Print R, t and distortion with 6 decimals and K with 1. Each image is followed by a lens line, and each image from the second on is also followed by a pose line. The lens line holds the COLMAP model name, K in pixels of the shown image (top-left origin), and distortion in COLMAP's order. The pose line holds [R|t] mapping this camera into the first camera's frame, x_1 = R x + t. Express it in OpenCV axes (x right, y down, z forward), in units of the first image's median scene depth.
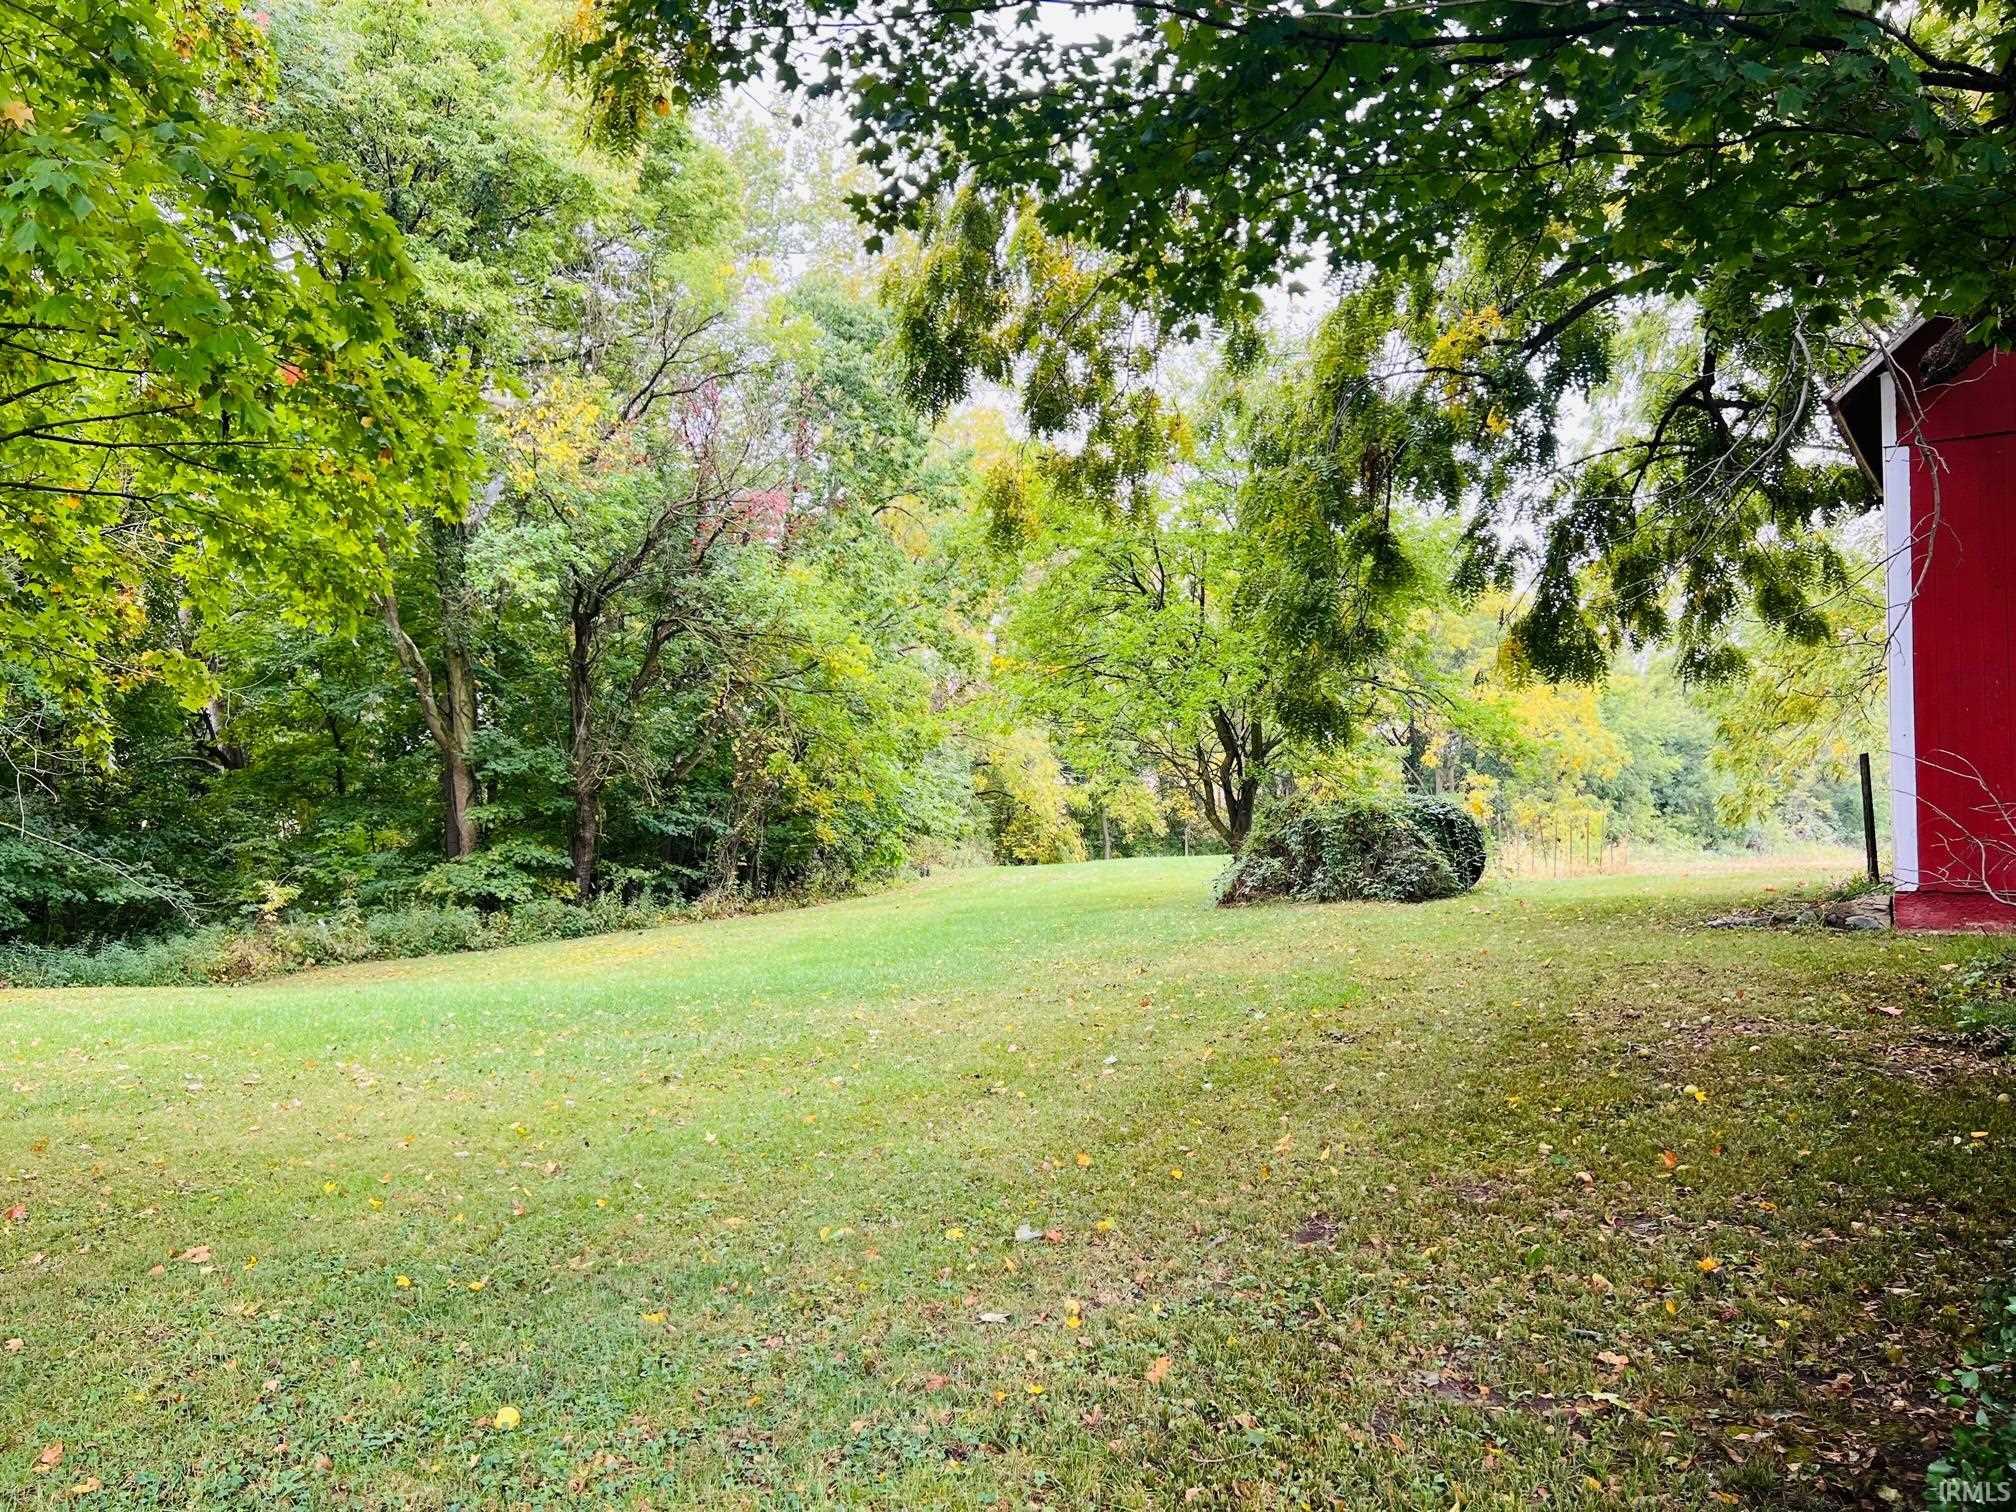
lens RADIAL K [[1514.5, 0, 1016.0], [0, 1514.5, 766.5], [0, 0, 1]] dist [0.057861, -0.067469]
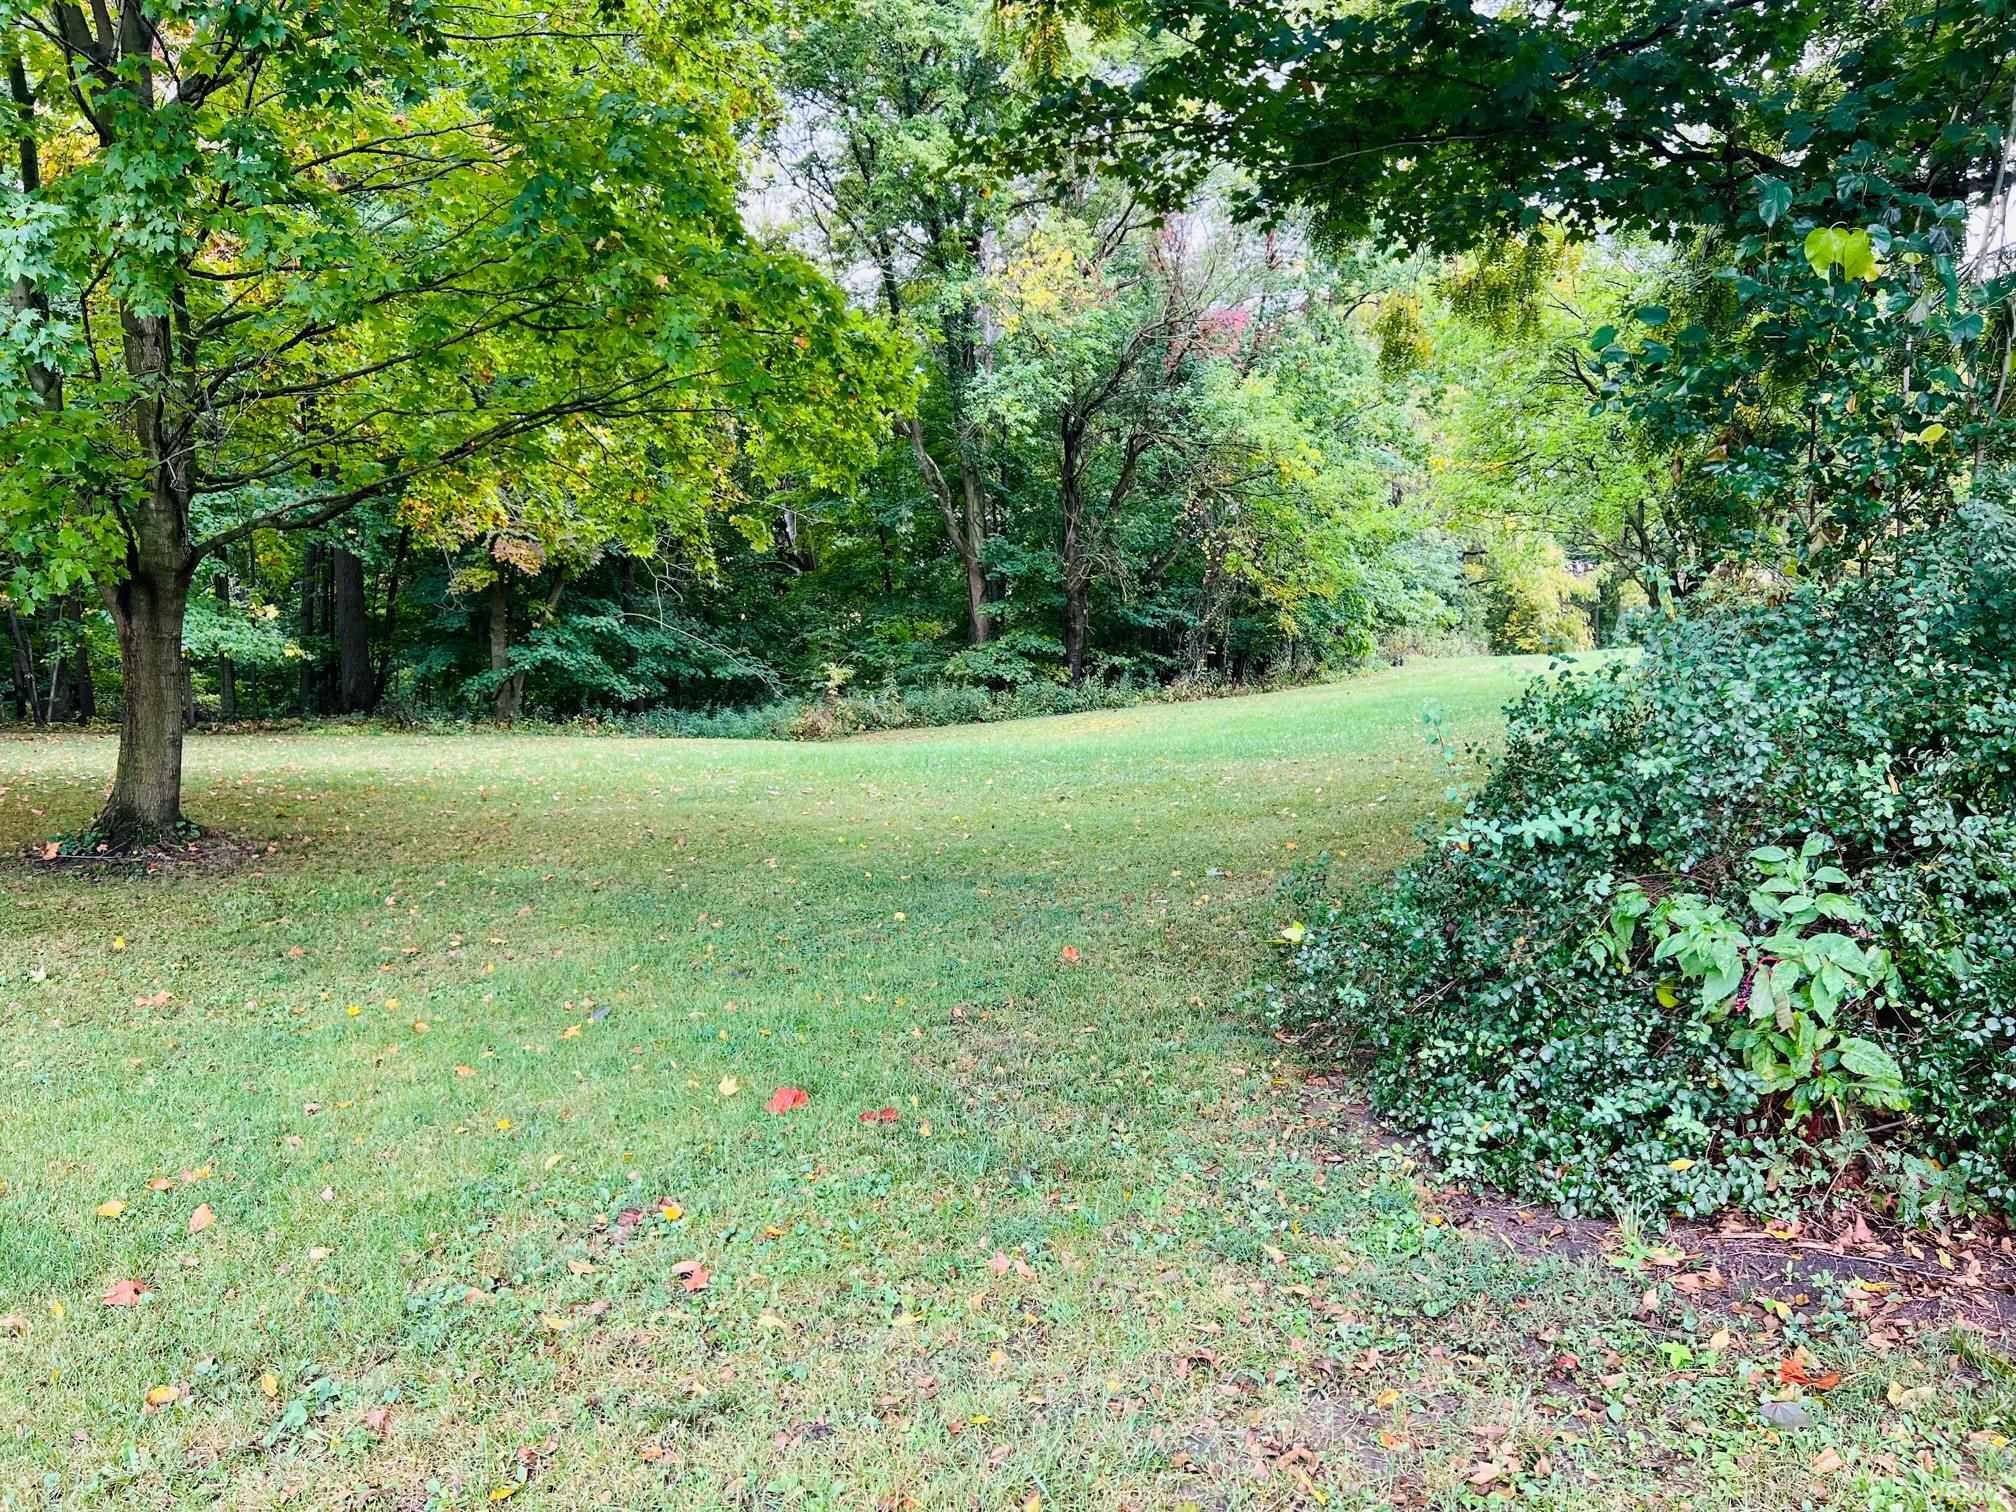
lens RADIAL K [[1514.5, 0, 1019.1], [0, 1514.5, 759.9], [0, 0, 1]] dist [0.057861, -0.067469]
pose [[0.942813, 0.028128, -0.332133, 0.064856], [0.016425, 0.991302, 0.130576, -0.005854], [0.332917, -0.128564, 0.934151, -0.108152]]
